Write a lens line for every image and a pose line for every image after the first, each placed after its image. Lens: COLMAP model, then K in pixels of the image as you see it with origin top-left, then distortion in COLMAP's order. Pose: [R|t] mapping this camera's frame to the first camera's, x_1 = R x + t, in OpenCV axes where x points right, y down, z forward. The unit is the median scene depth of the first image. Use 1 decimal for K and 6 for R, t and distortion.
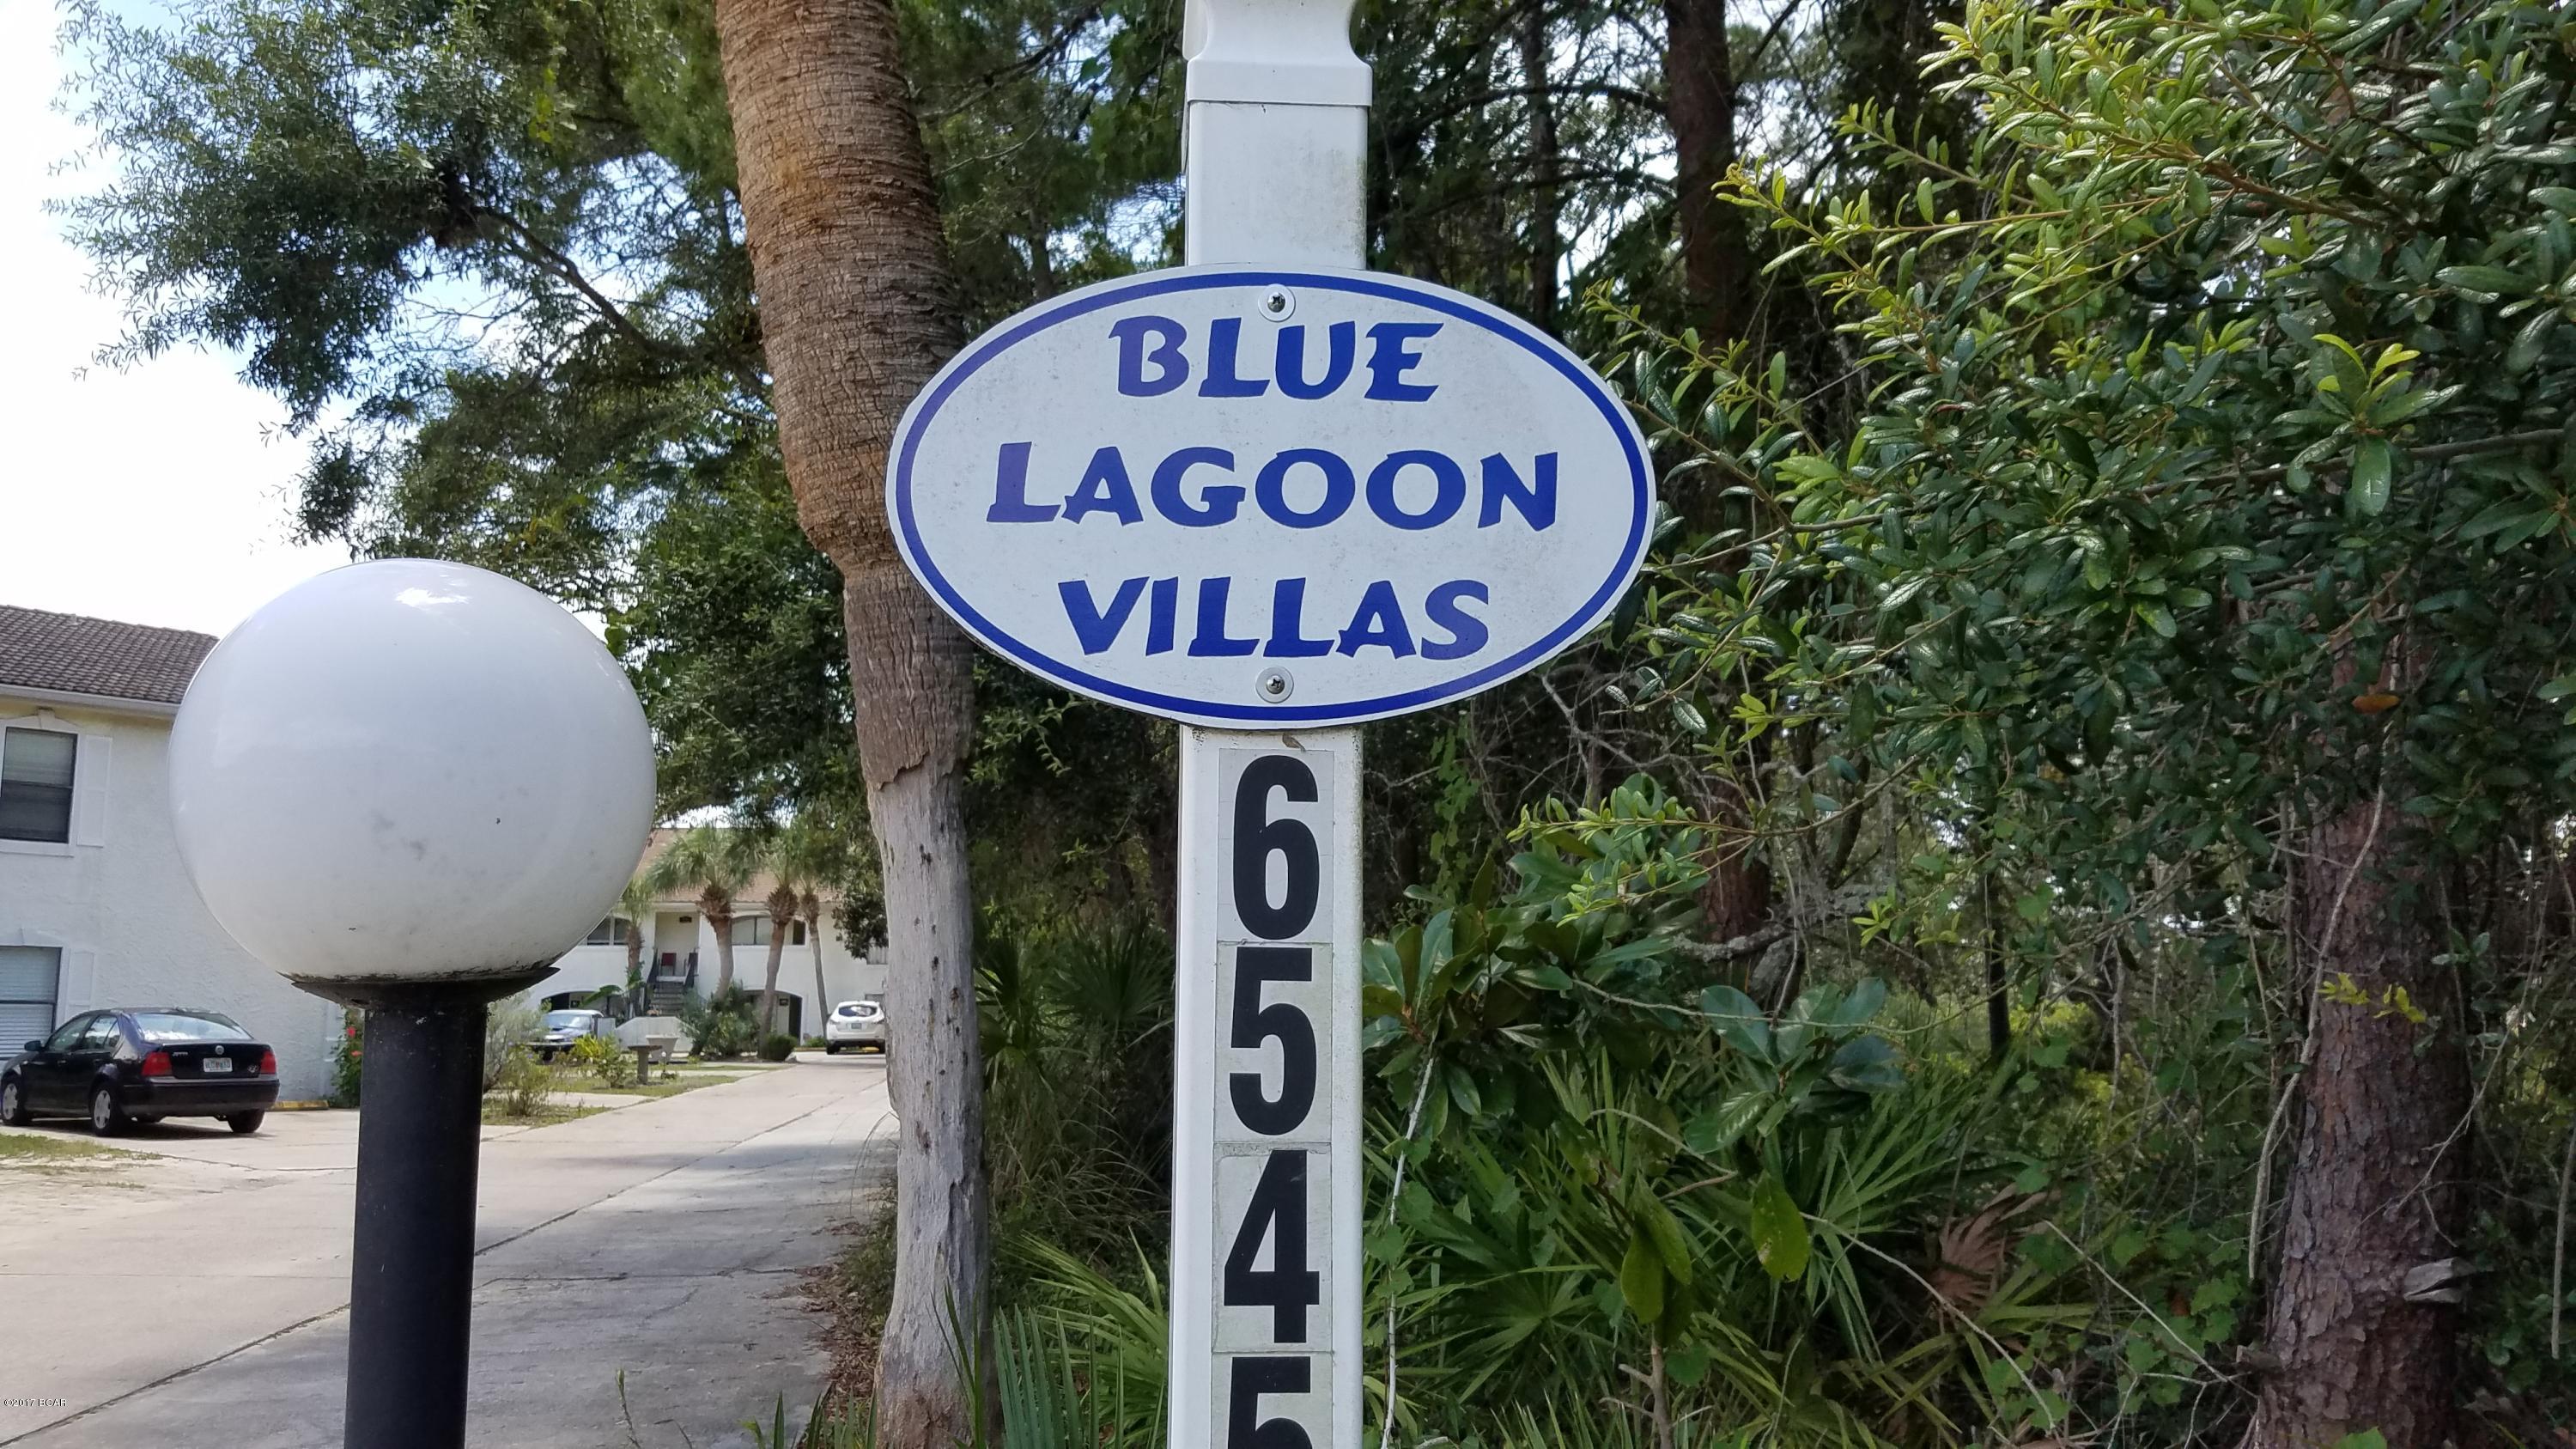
lens RADIAL K [[2119.6, 0, 1288.0], [0, 2119.6, 724.5], [0, 0, 1]] dist [0.259183, -0.515286]
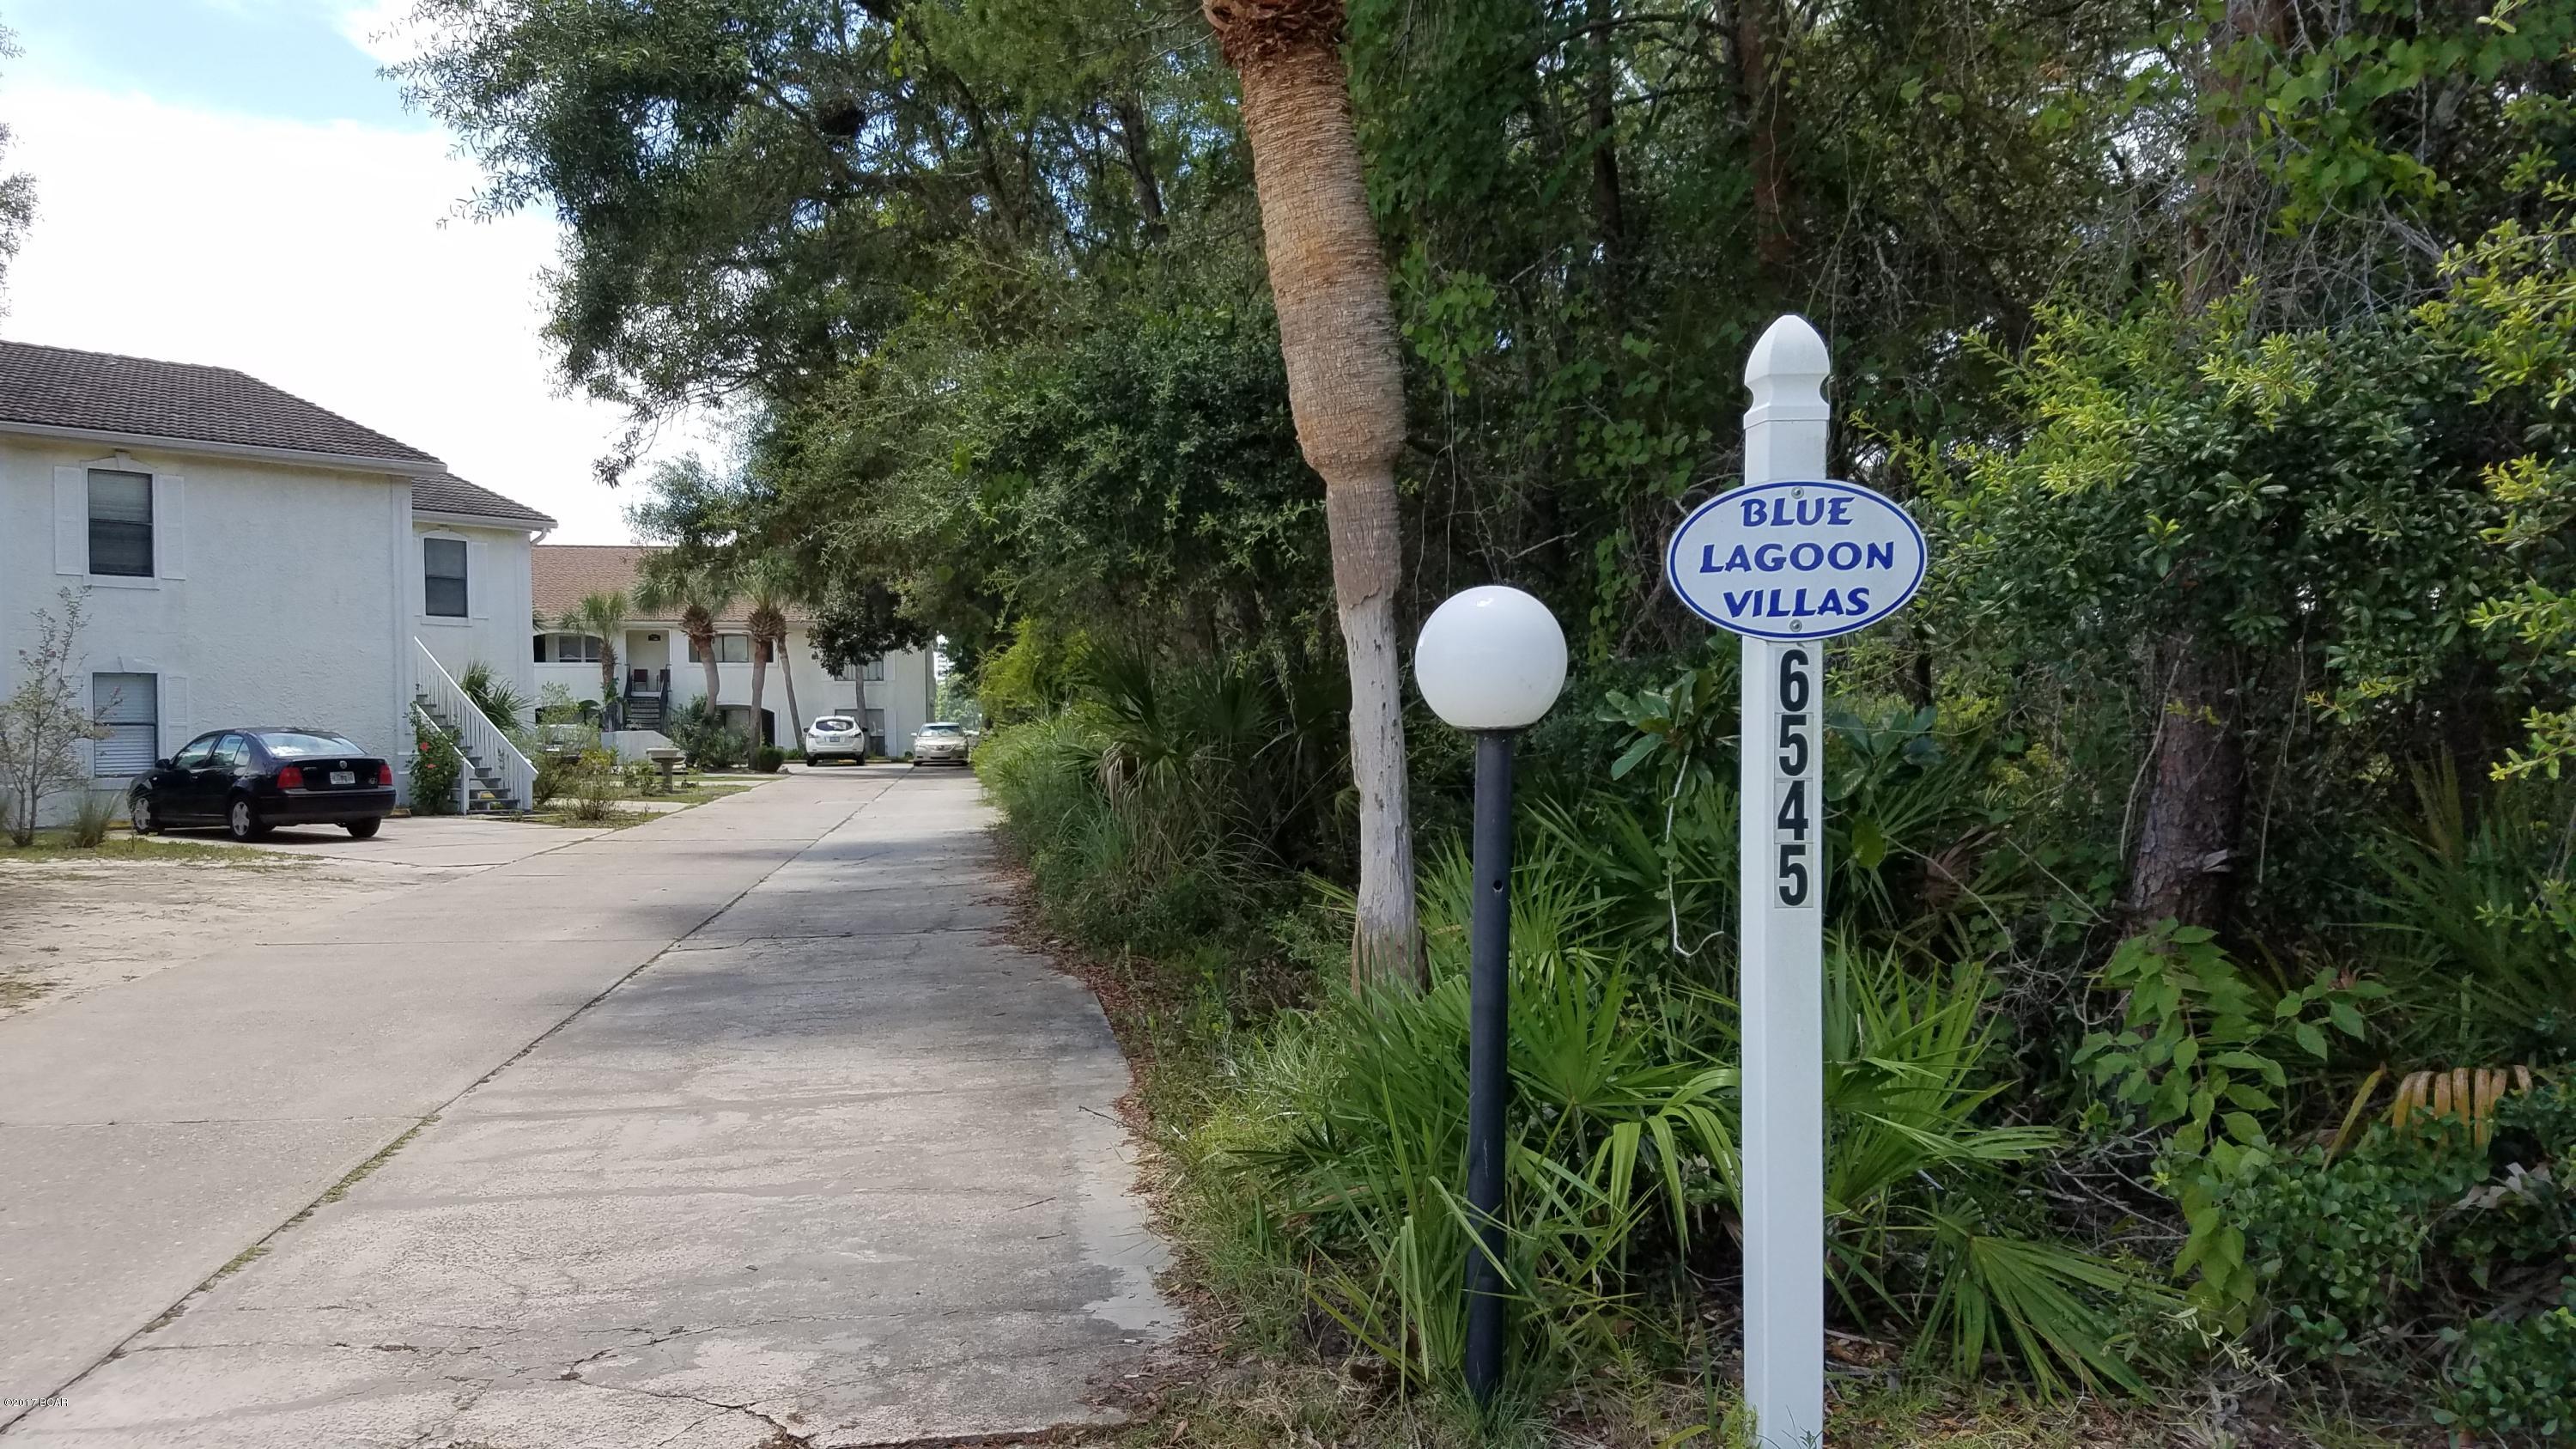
lens RADIAL K [[2183.0, 0, 1254.4], [0, 2183.0, 776.6], [0, 0, 1]] dist [0.288949, -0.573793]
pose [[0.999376, -0.016339, 0.031301, -0.814019], [0.011145, 0.987141, 0.159462, -0.295783], [-0.033504, -0.159014, 0.986708, -1.941777]]
